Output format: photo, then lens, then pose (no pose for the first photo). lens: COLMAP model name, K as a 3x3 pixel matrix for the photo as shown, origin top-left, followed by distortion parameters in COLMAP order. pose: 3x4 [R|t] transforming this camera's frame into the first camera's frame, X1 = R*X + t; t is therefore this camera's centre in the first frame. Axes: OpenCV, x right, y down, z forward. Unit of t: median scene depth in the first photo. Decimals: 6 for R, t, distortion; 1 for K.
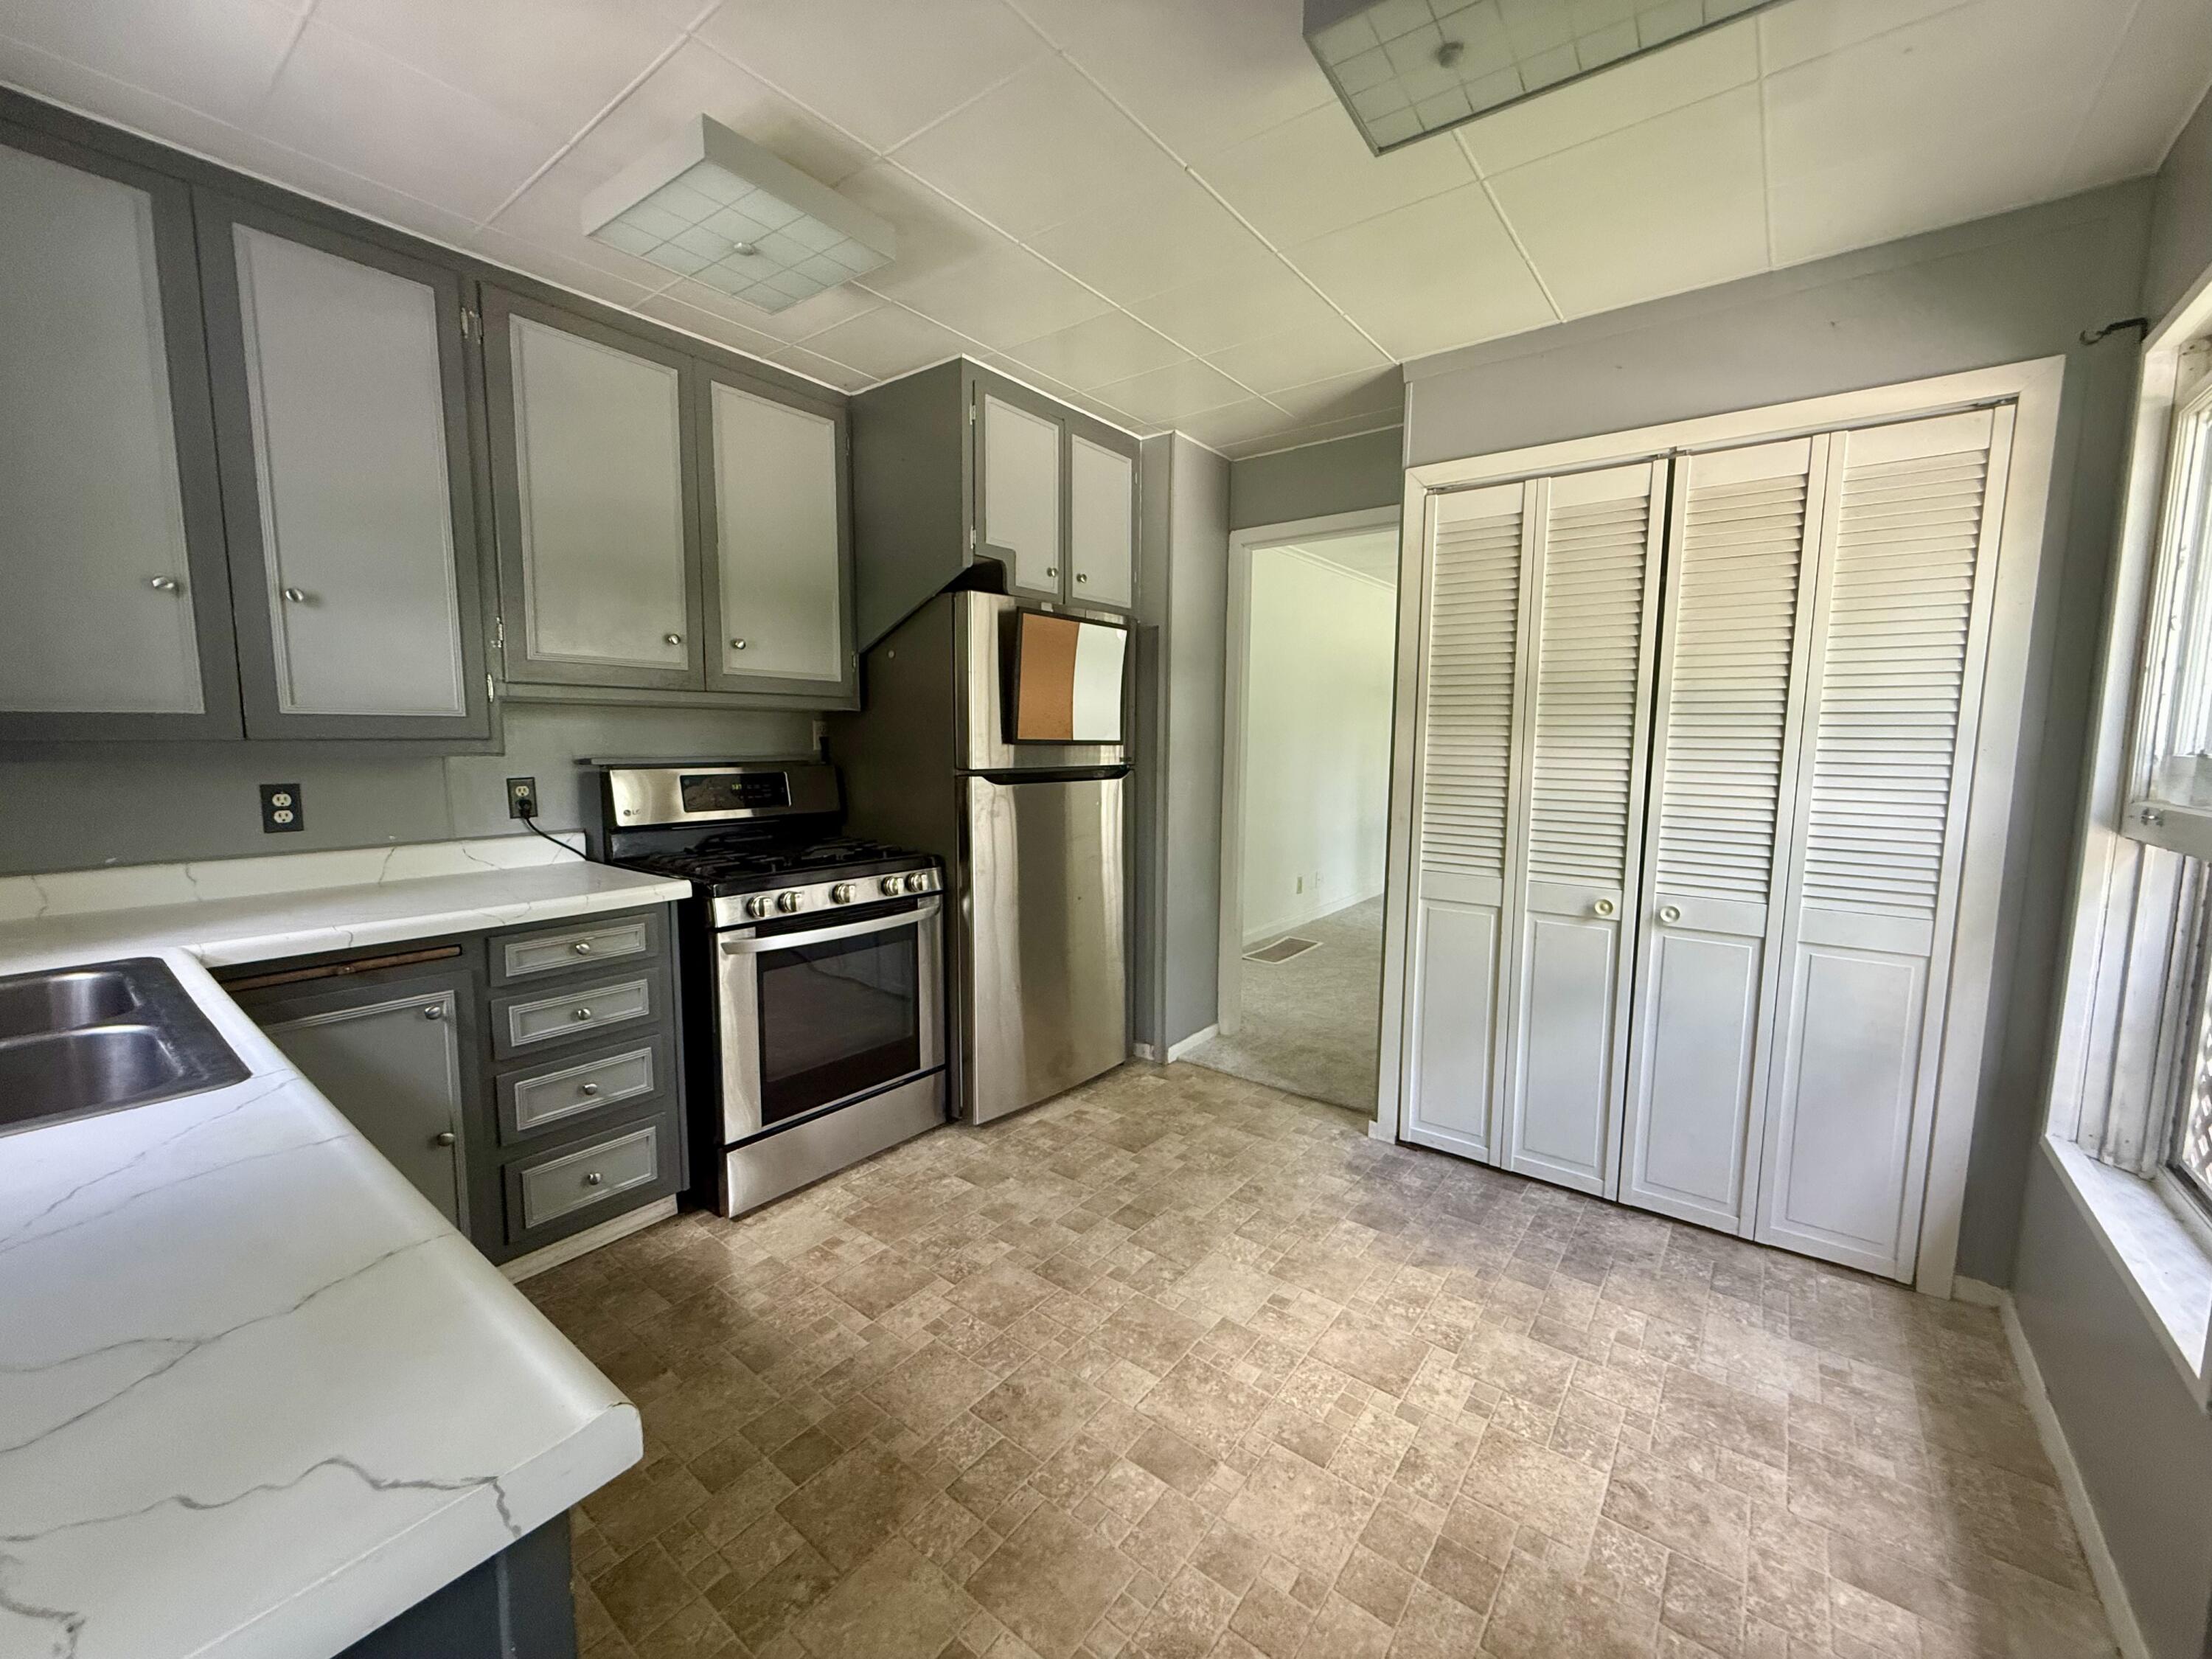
lens RADIAL K [[880.1, 0, 1093.7], [0, 880.1, 830.5], [0, 0, 1]] dist [-0.001293, 0.000768]
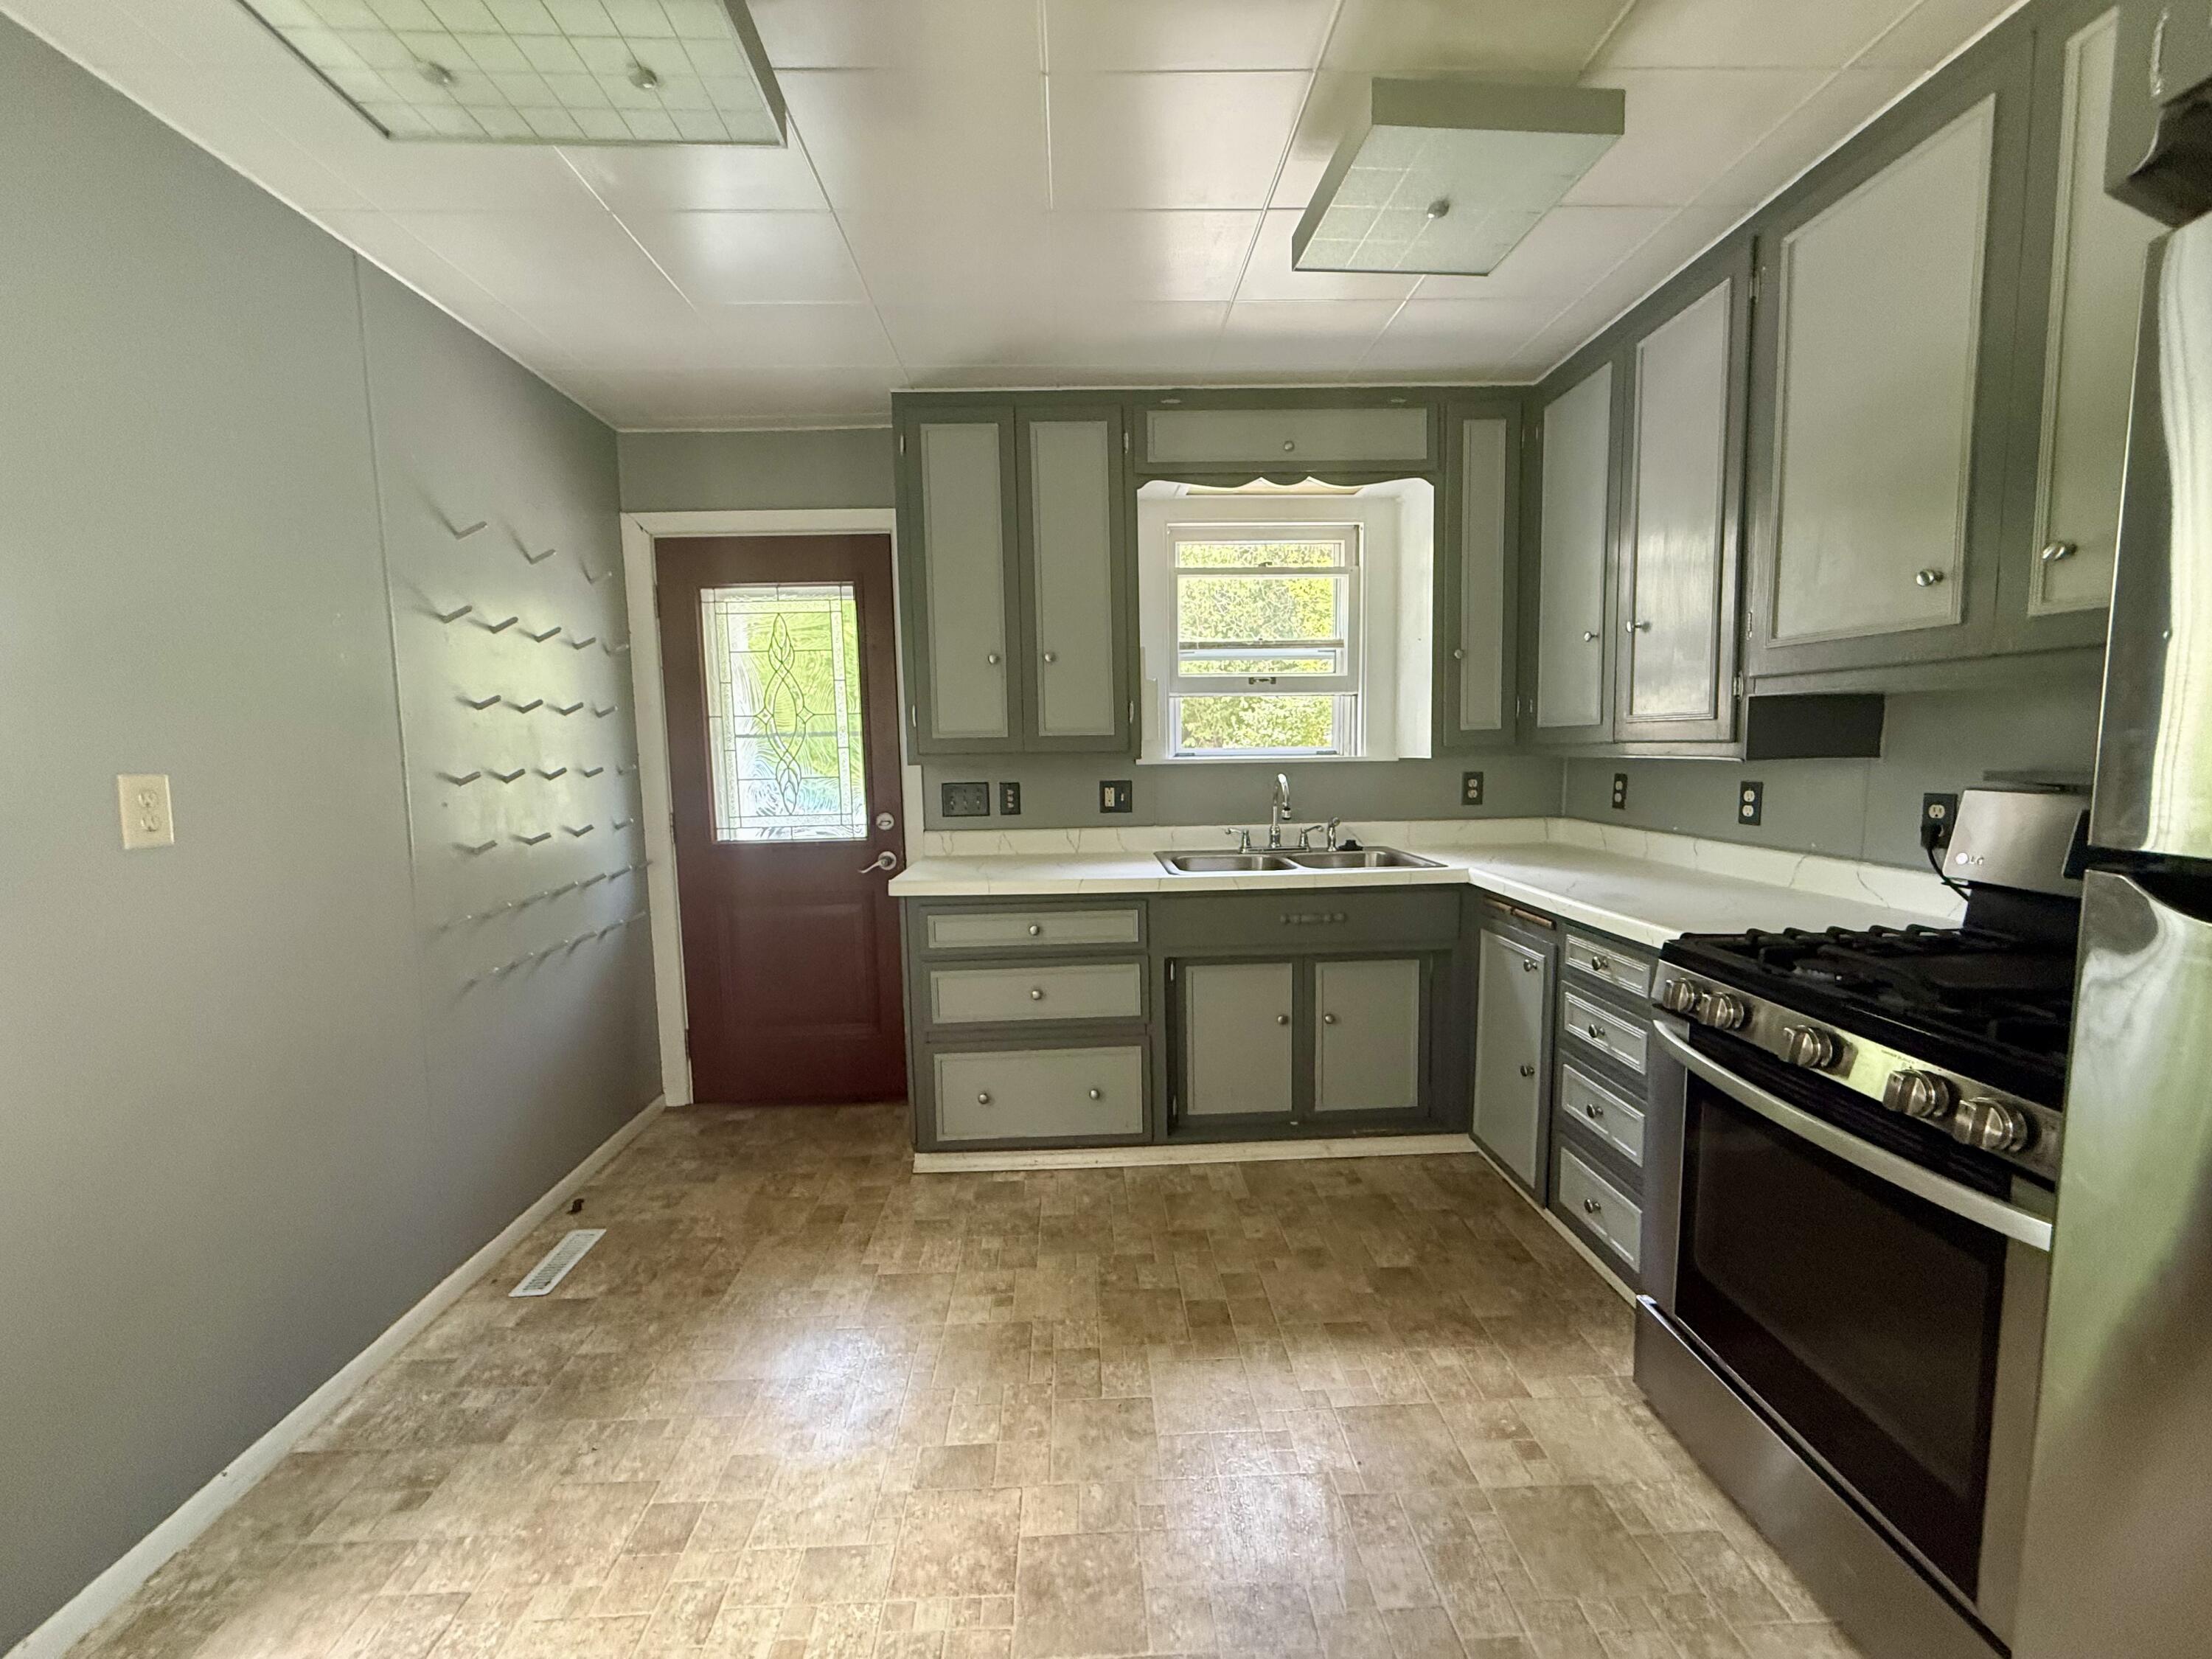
lens RADIAL K [[880.1, 0, 1099.0], [0, 880.1, 826.9], [0, 0, 1]] dist [-0.001293, 0.000768]
pose [[-0.763846, 0.071072, -0.641474, 0.502025], [-0.056592, 0.982714, 0.176268, -0.172680], [0.642913, 0.170944, -0.746620, 1.559223]]
